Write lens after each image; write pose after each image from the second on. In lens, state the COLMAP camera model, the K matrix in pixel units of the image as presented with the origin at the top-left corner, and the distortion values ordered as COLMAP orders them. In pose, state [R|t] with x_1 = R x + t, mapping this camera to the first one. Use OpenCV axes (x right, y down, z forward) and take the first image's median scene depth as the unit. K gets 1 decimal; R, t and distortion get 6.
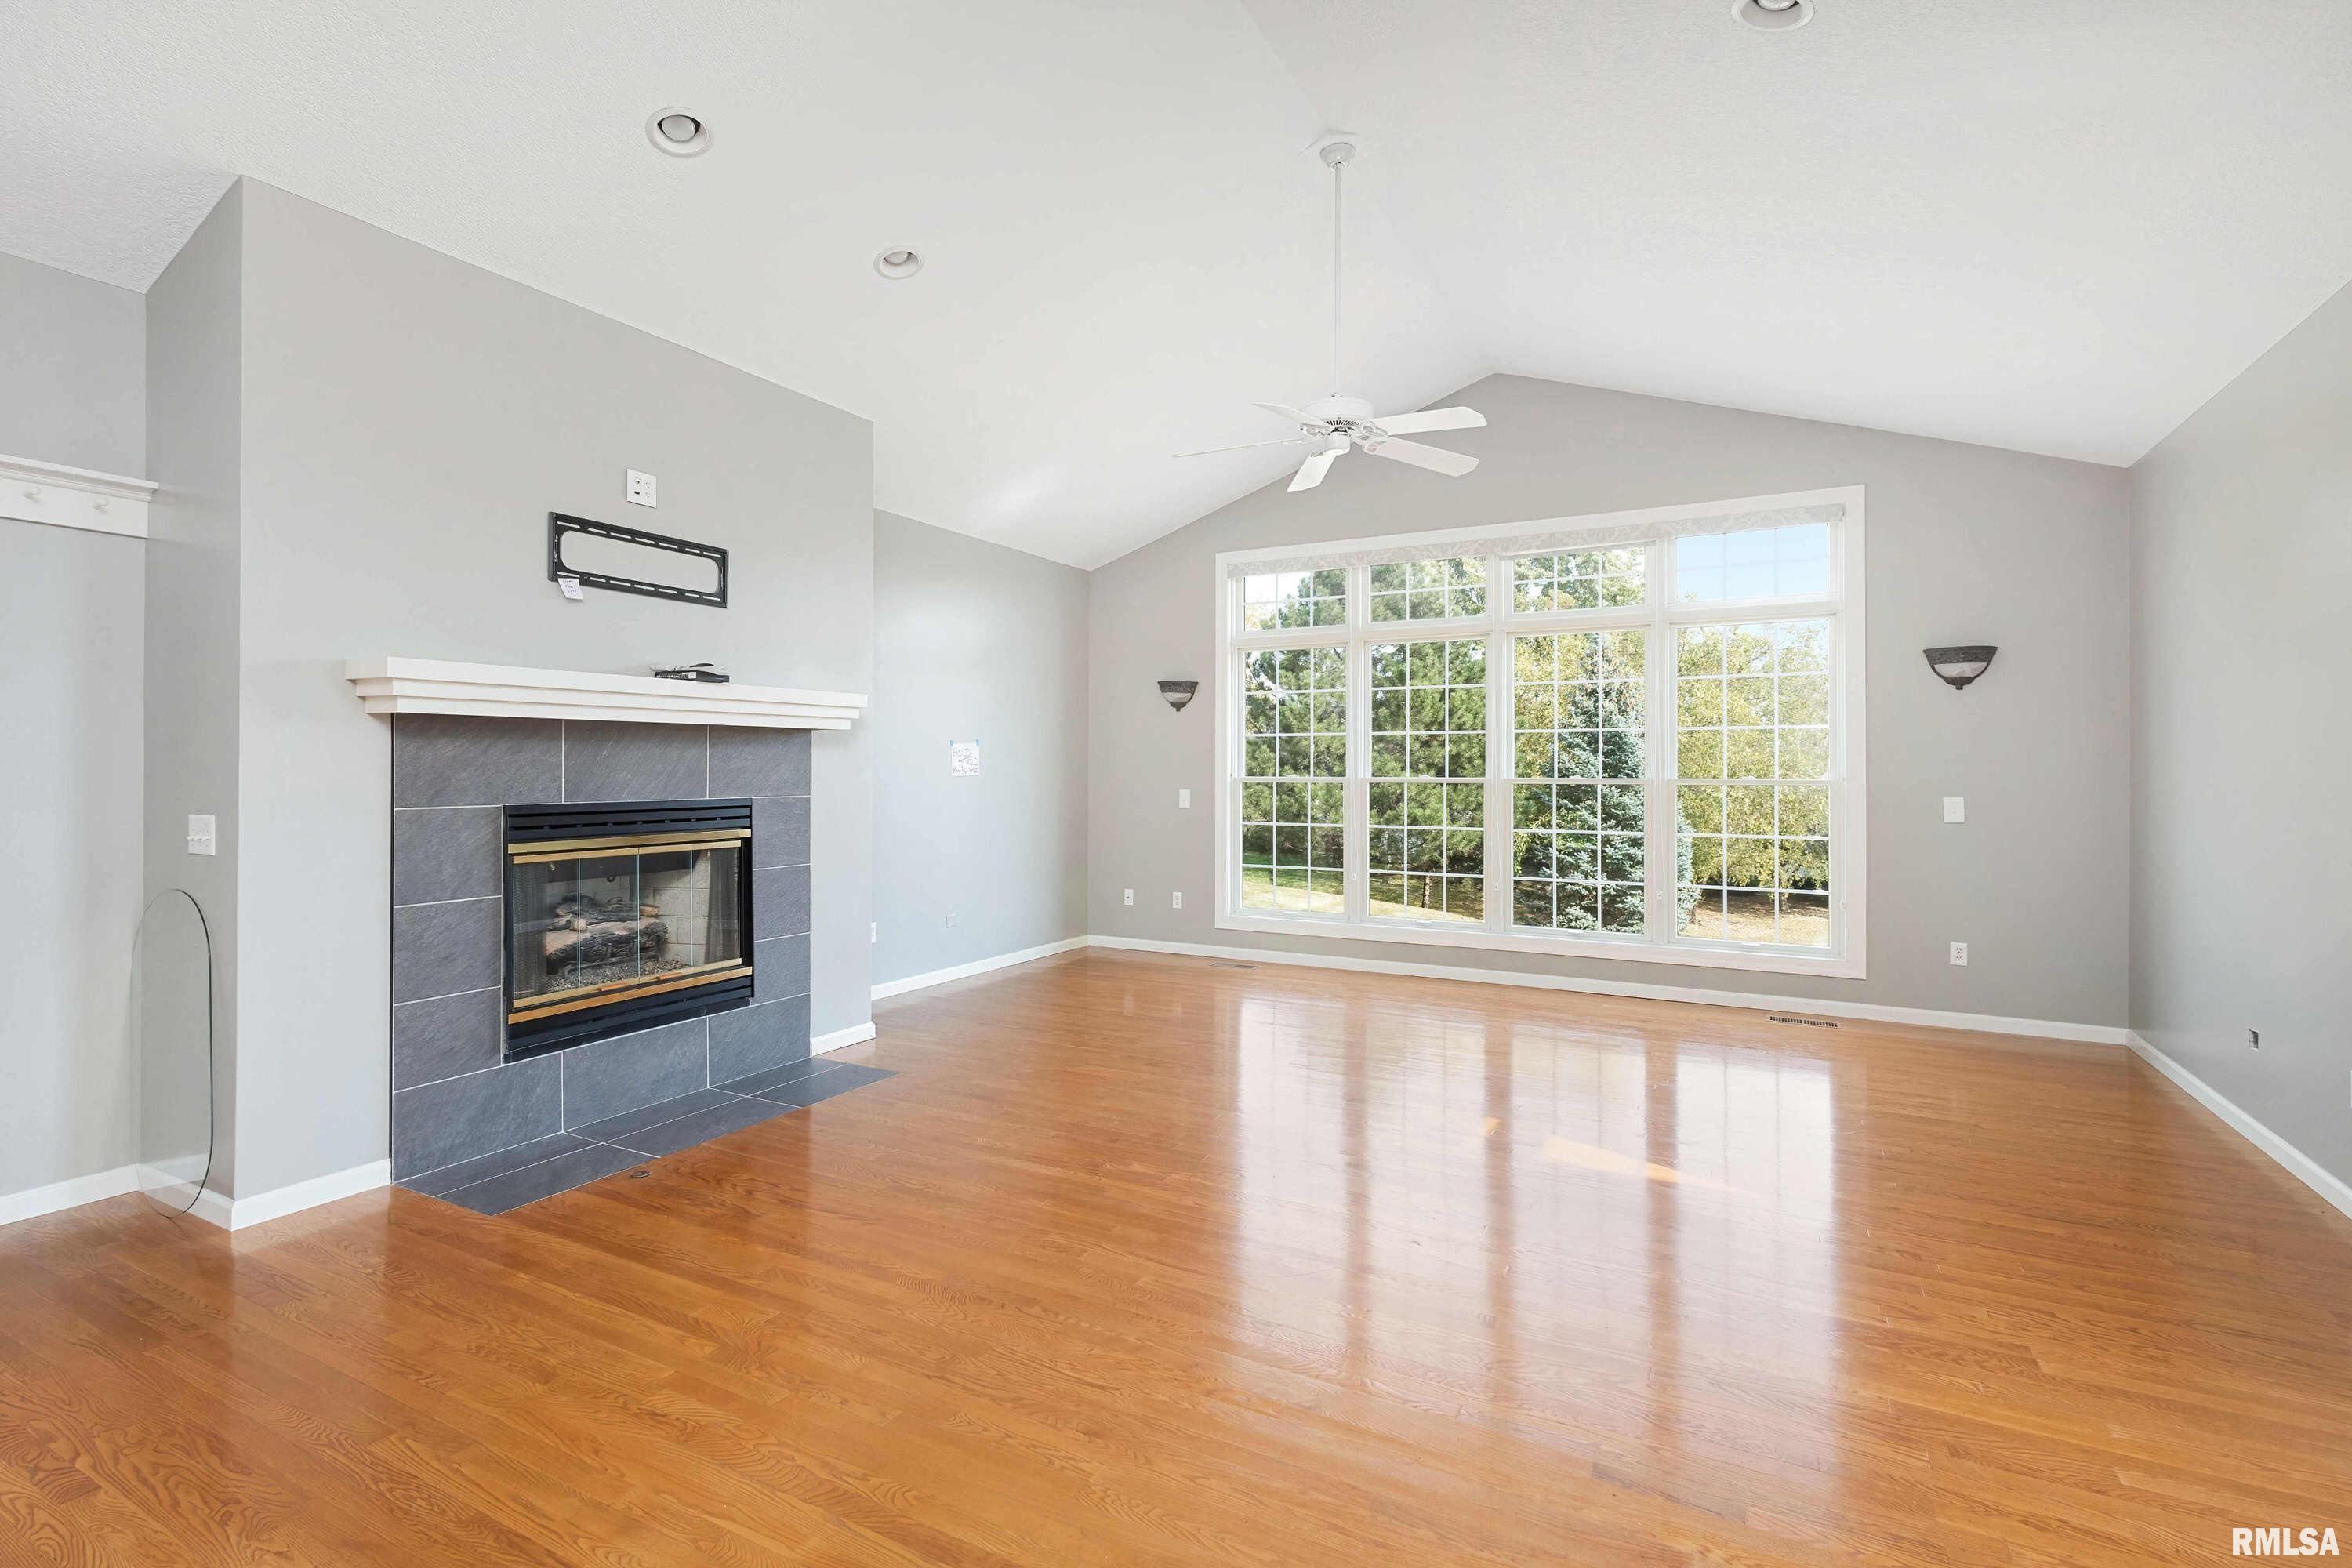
lens RADIAL K [[1083.1, 0, 1158.4], [0, 1083.1, 776.2], [0, 0, 1]] dist [0.005138, 0.002233]
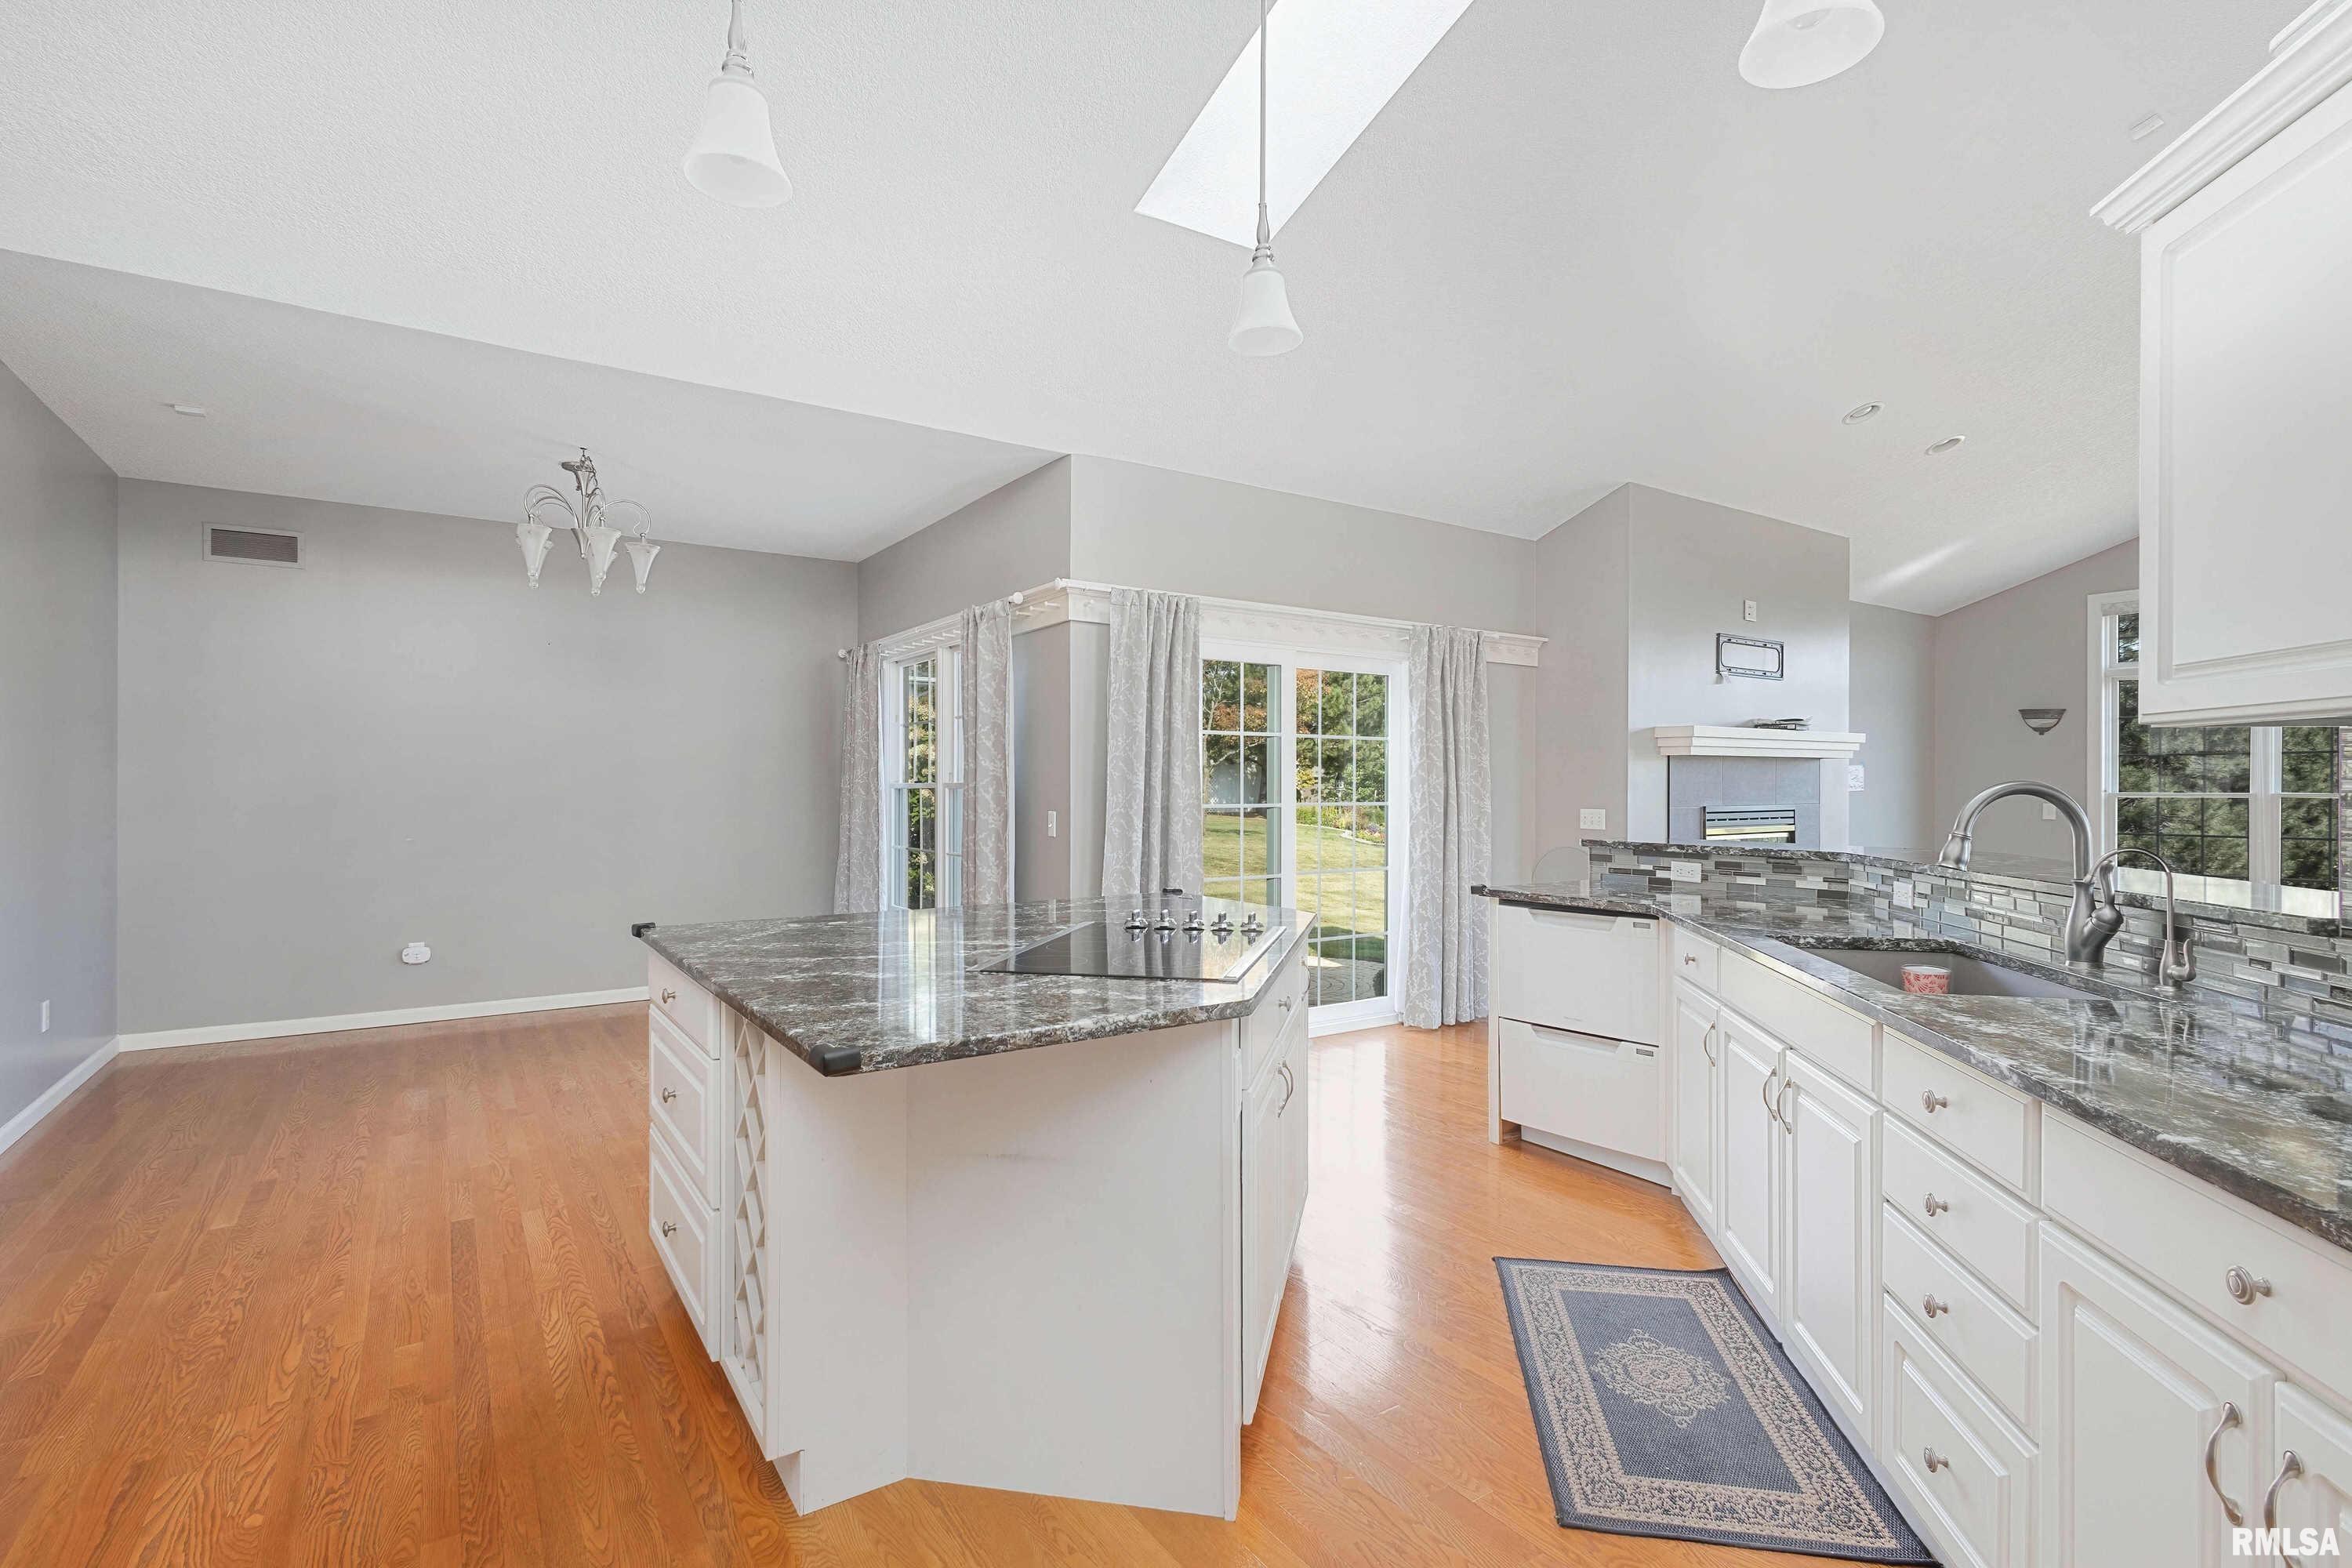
lens RADIAL K [[1083.1, 0, 1171.0], [0, 1083.1, 796.6], [0, 0, 1]] dist [0.005138, 0.002233]
pose [[0.890646, 0.005144, -0.454668, -0.486392], [-0.003107, 0.999982, 0.005227, 0.004499], [0.454687, -0.003243, 0.890645, -0.792774]]
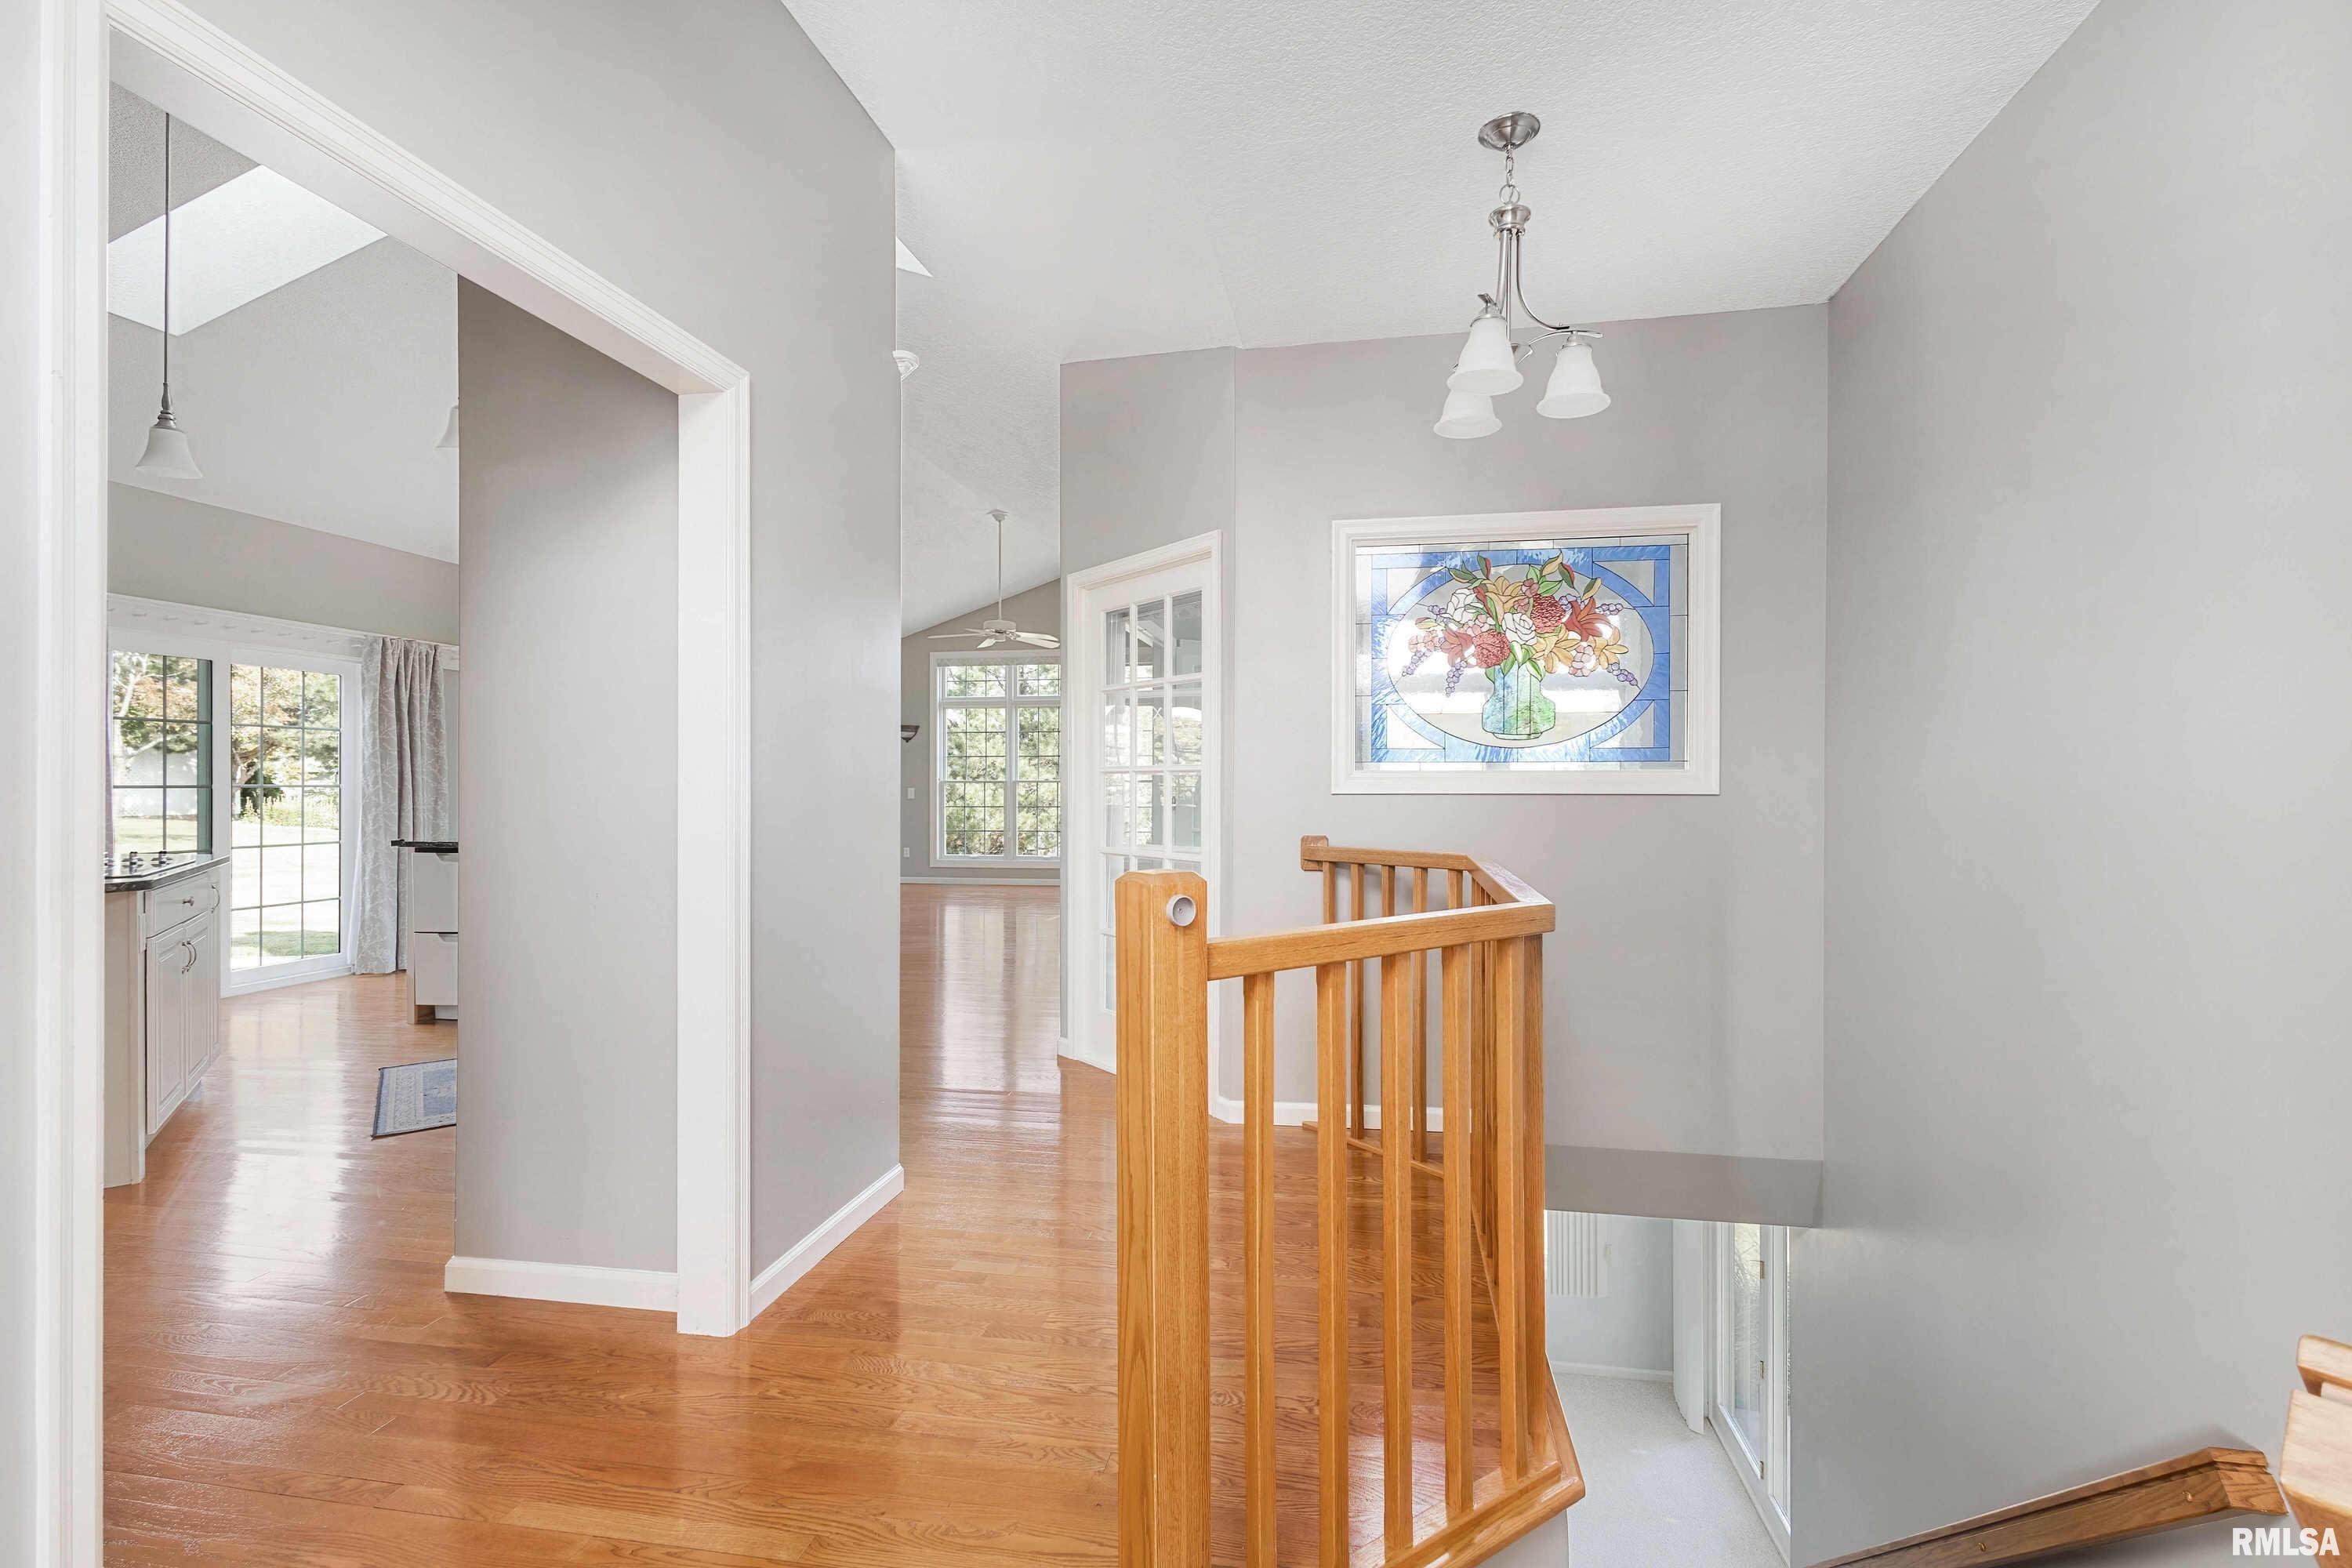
lens RADIAL K [[1083.1, 0, 1187.1], [0, 1083.1, 783.6], [0, 0, 1]] dist [0.005138, 0.002233]
pose [[0.944798, -0.002793, 0.327640, -0.219898], [0.004674, 0.999977, -0.004955, 0.028307], [-0.327619, 0.006213, 0.944790, -1.351425]]
